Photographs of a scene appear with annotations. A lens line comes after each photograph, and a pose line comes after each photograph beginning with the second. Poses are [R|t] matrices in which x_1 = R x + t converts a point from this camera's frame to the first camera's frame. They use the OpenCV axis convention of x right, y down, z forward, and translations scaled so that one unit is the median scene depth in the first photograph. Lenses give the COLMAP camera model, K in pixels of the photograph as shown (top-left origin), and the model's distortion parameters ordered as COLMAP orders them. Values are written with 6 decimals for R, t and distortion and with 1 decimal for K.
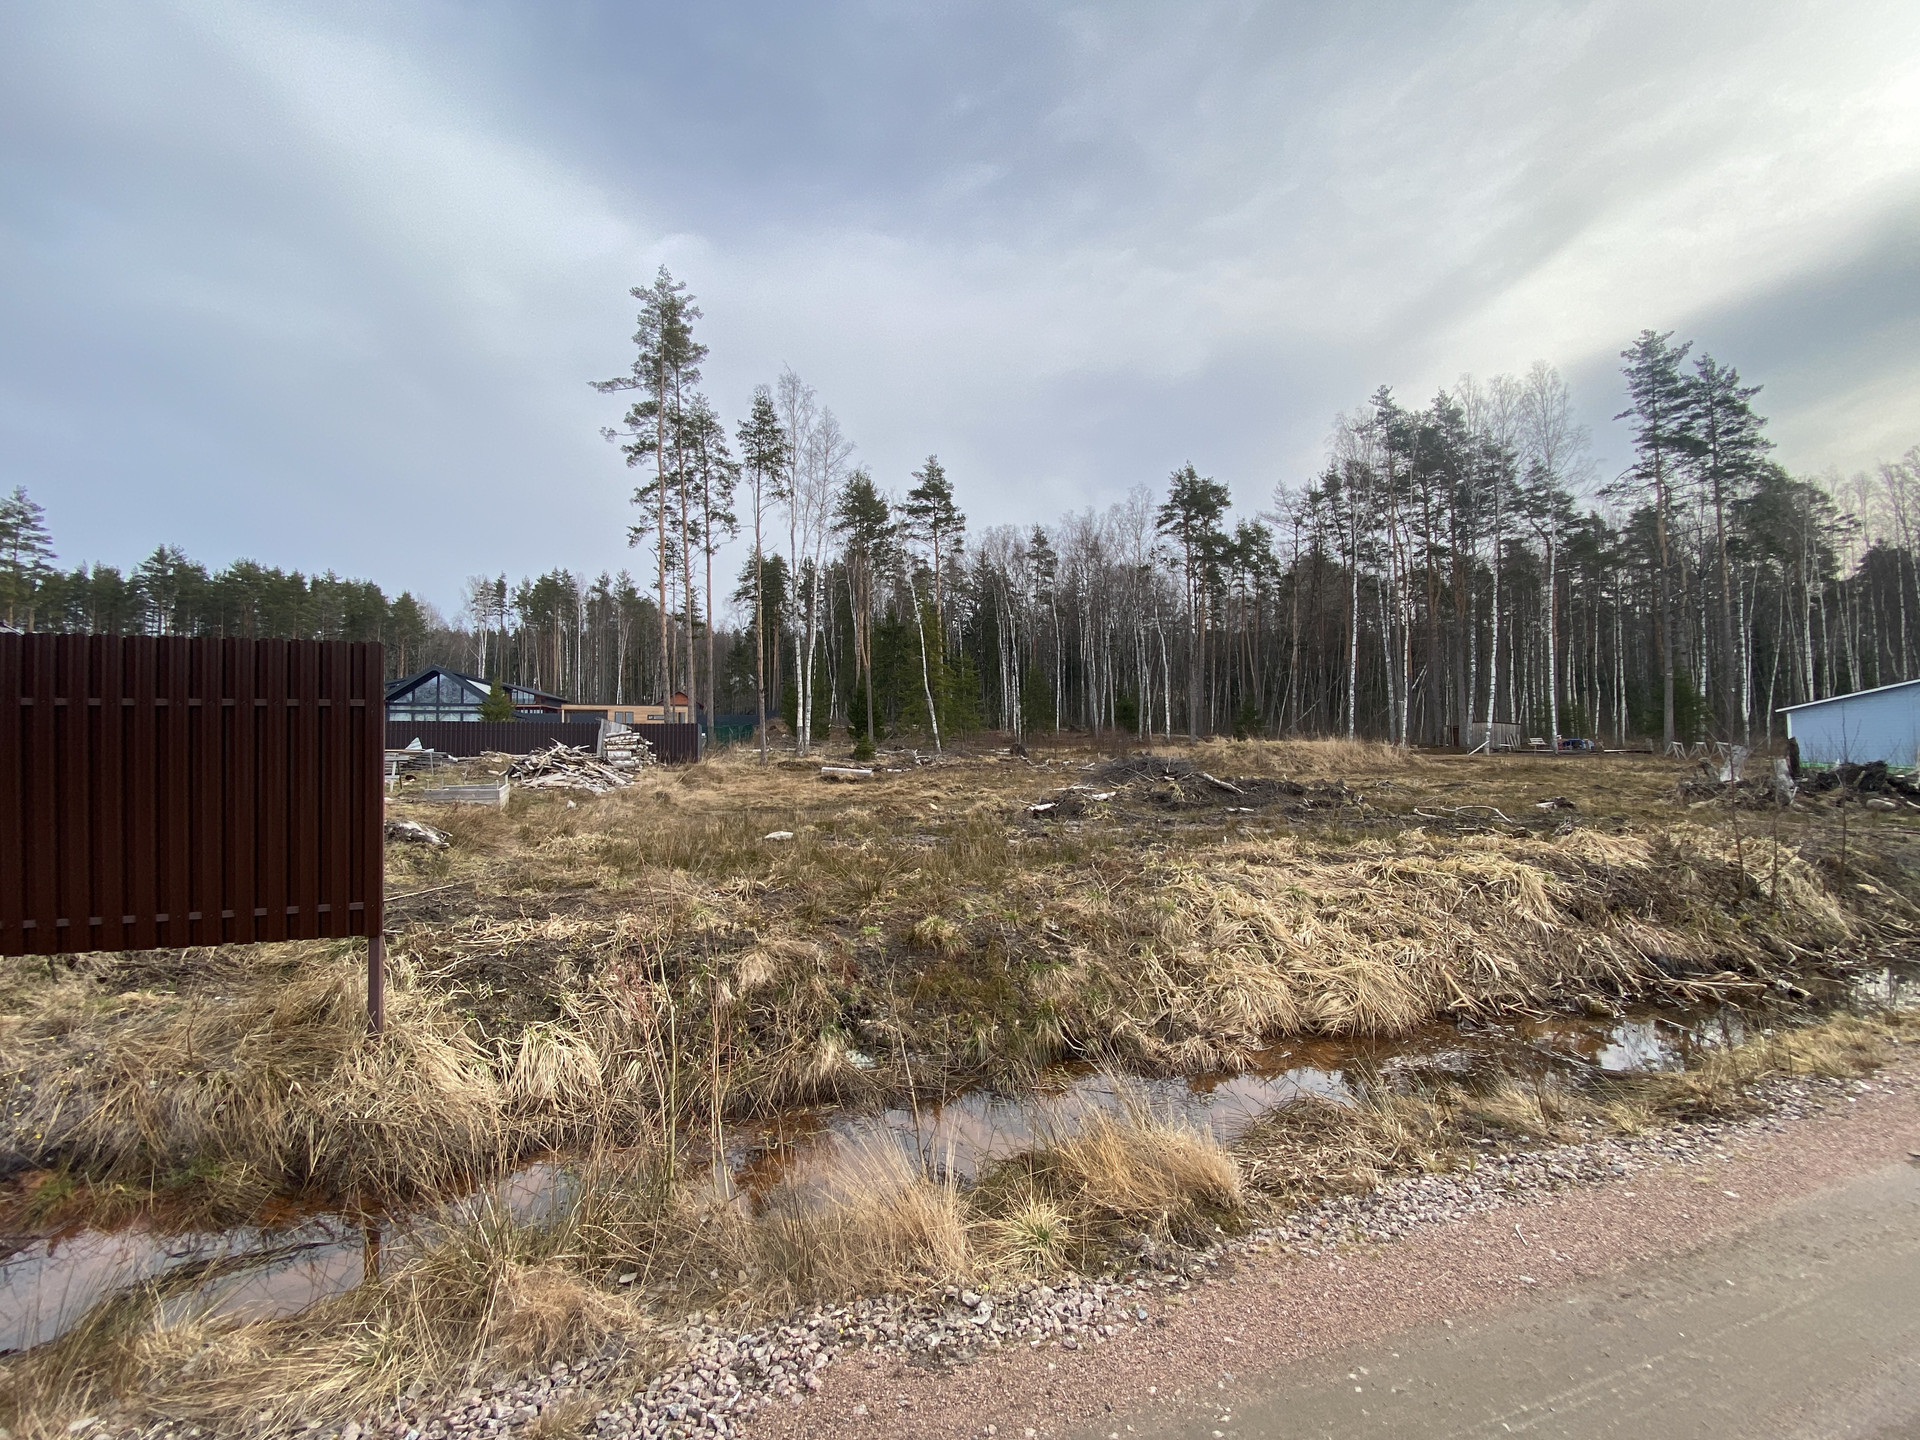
lens RADIAL K [[770.2, 0, 994.7], [0, 770.2, 725.1], [0, 0, 1]] dist [-0.066749, -0.000103]
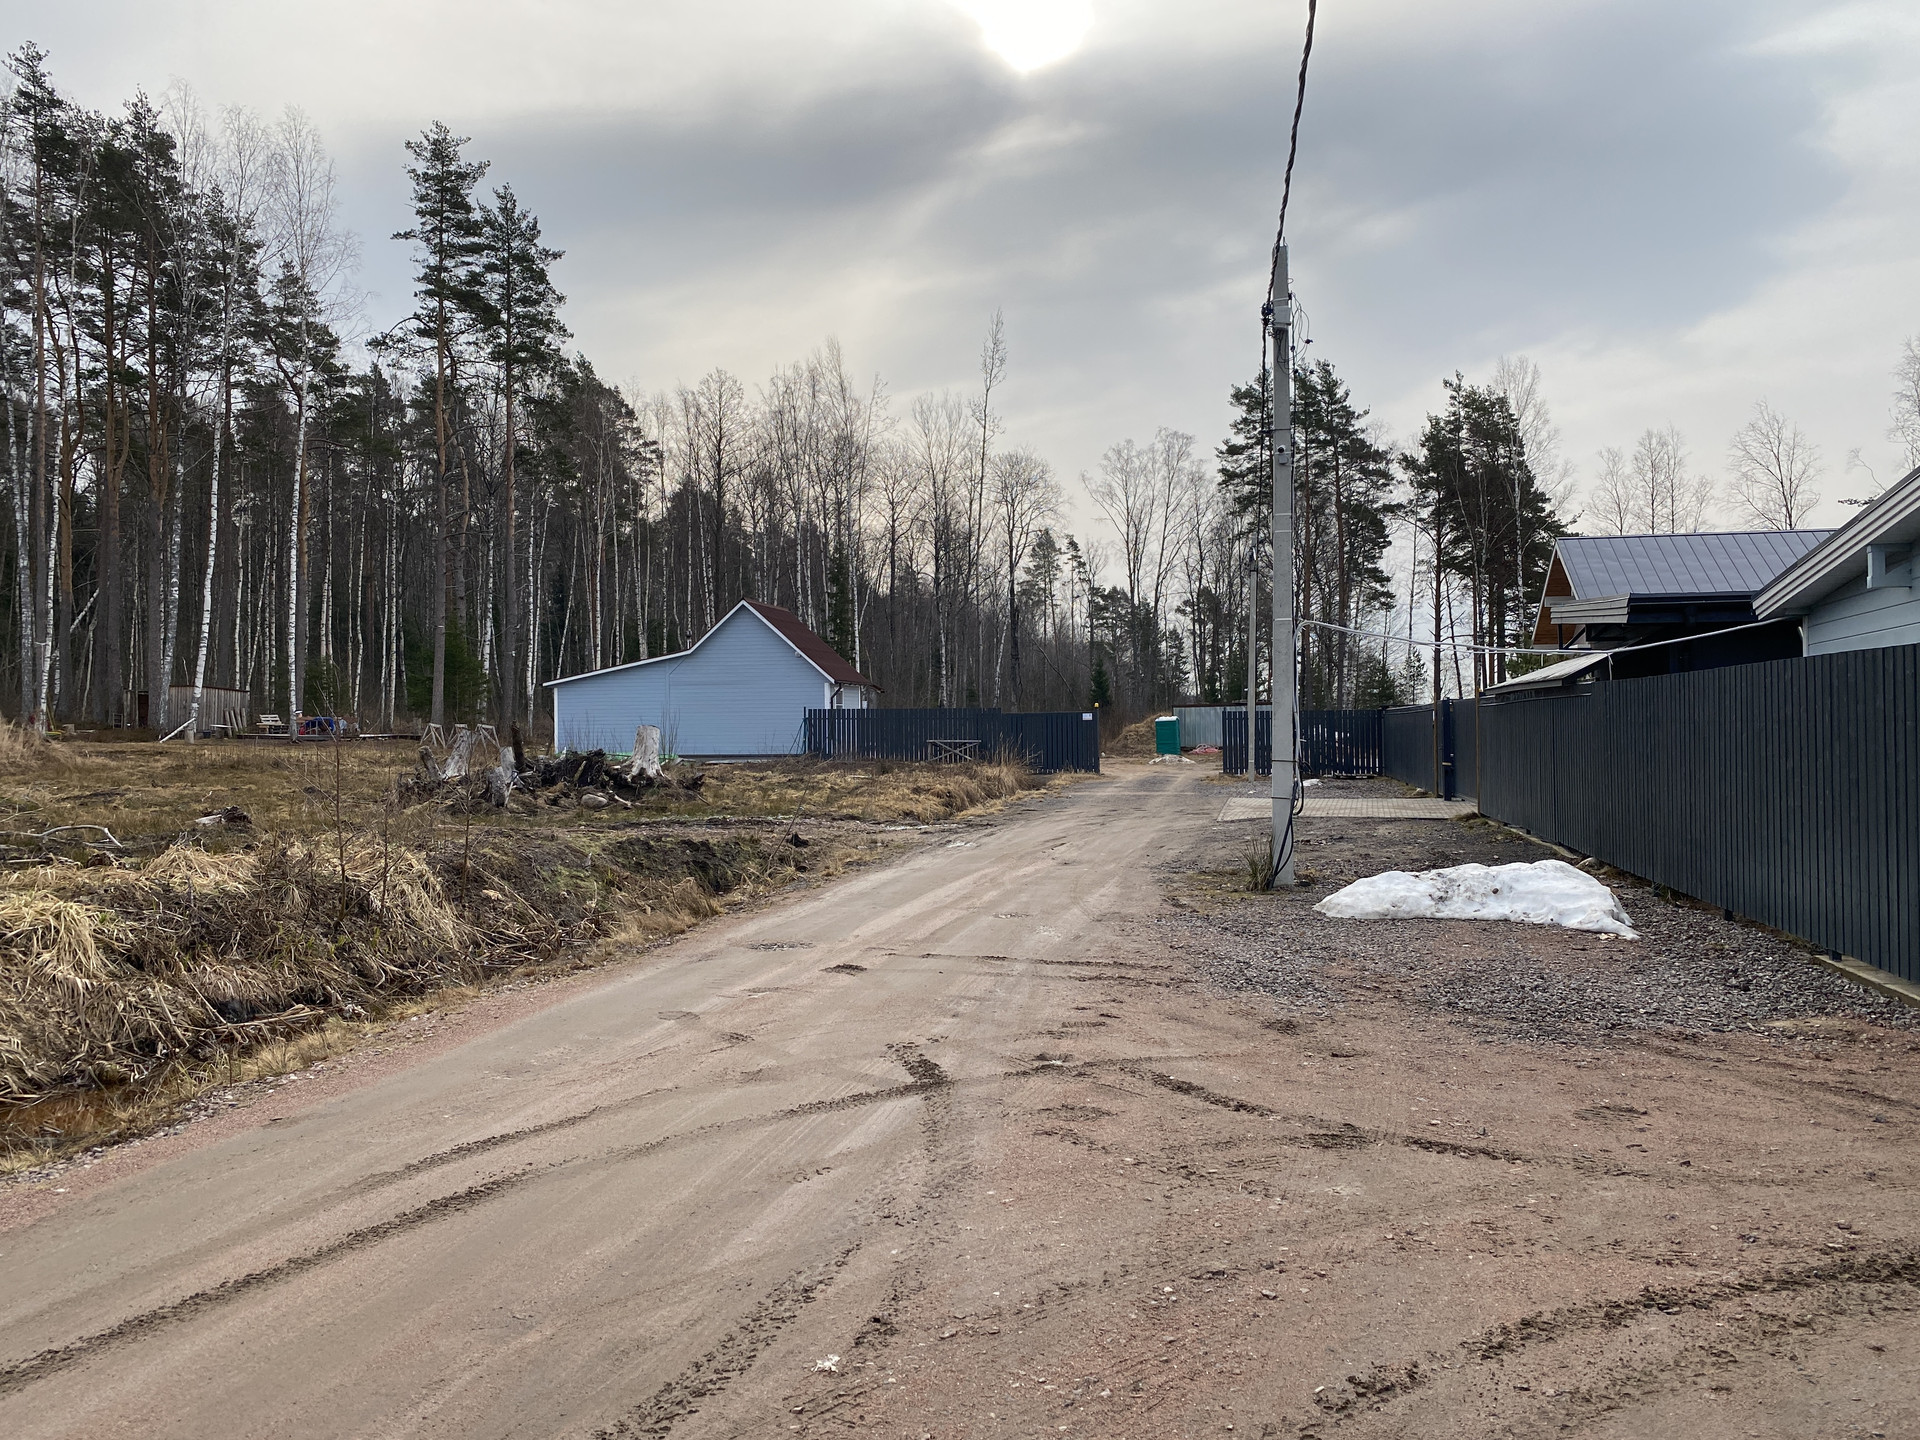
lens RADIAL K [[1455.1, 0, 959.9], [0, 1455.1, 697.1], [0, 0, 1]] dist [-0.001307, -0.007004]
pose [[0.519134, 0.018543, 0.854492, -0.007915], [-0.025886, 0.999647, -0.005966, -0.007043], [-0.854301, -0.019023, 0.519431, -0.166853]]
